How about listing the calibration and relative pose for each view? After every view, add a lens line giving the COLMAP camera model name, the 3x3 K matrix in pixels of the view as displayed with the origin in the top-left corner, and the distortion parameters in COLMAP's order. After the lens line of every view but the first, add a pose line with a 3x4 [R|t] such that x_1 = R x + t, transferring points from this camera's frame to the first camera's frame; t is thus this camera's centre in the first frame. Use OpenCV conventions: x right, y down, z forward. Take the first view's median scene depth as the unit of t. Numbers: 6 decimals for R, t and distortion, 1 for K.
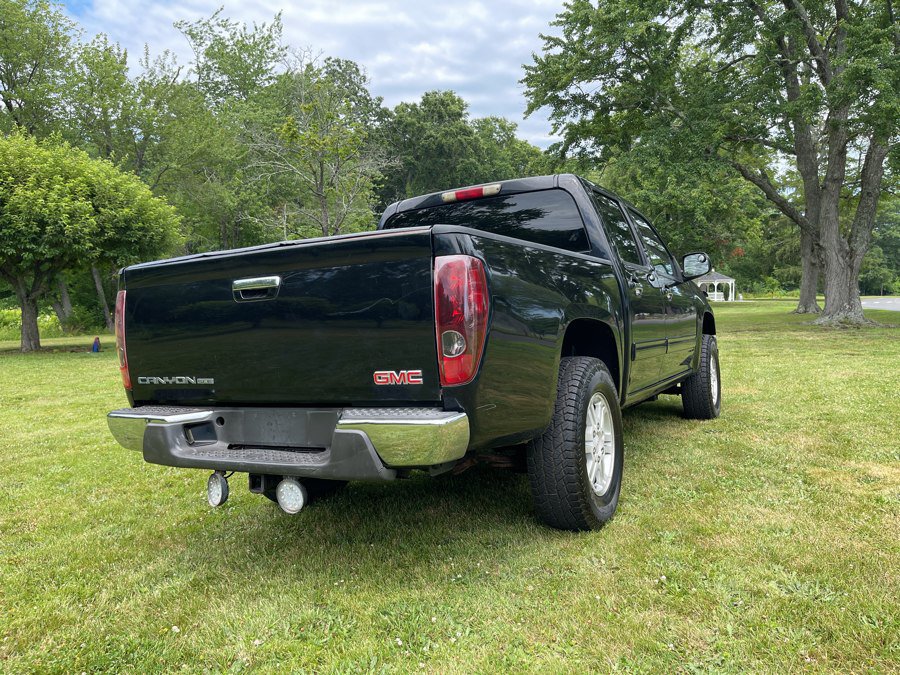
lens RADIAL K [[685.0, 0, 453.9], [0, 685.0, 327.2], [0, 0, 1]] dist [0.074650, -0.109590]
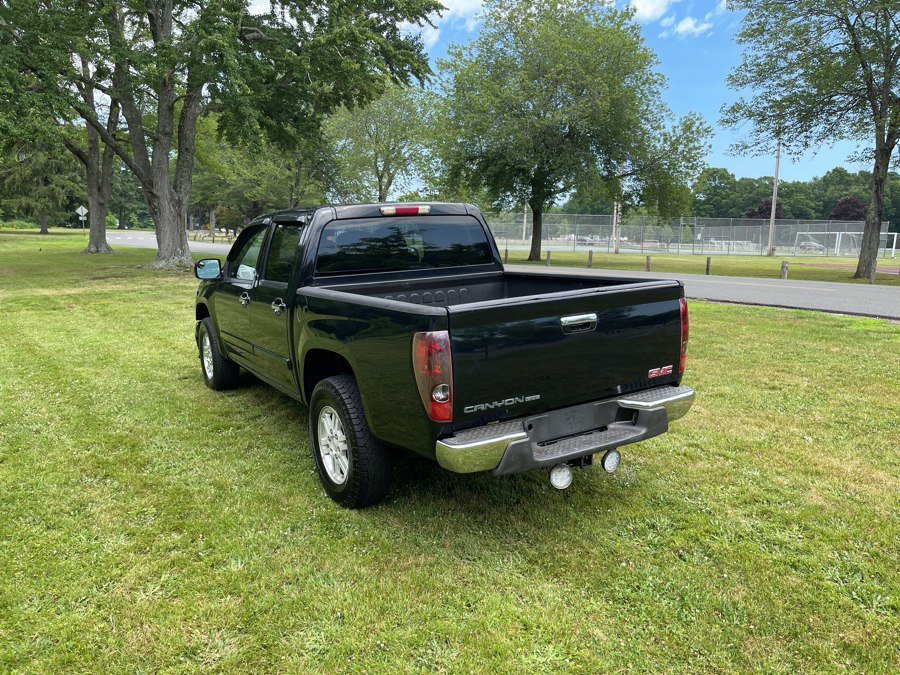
lens RADIAL K [[685.0, 0, 453.5], [0, 685.0, 333.5], [0, 0, 1]] dist [0.074650, -0.109590]
pose [[0.497001, -0.105934, 0.861260, -1.272176], [0.010935, 0.993206, 0.115853, -0.157098], [-0.867681, -0.048161, 0.494783, 0.437822]]
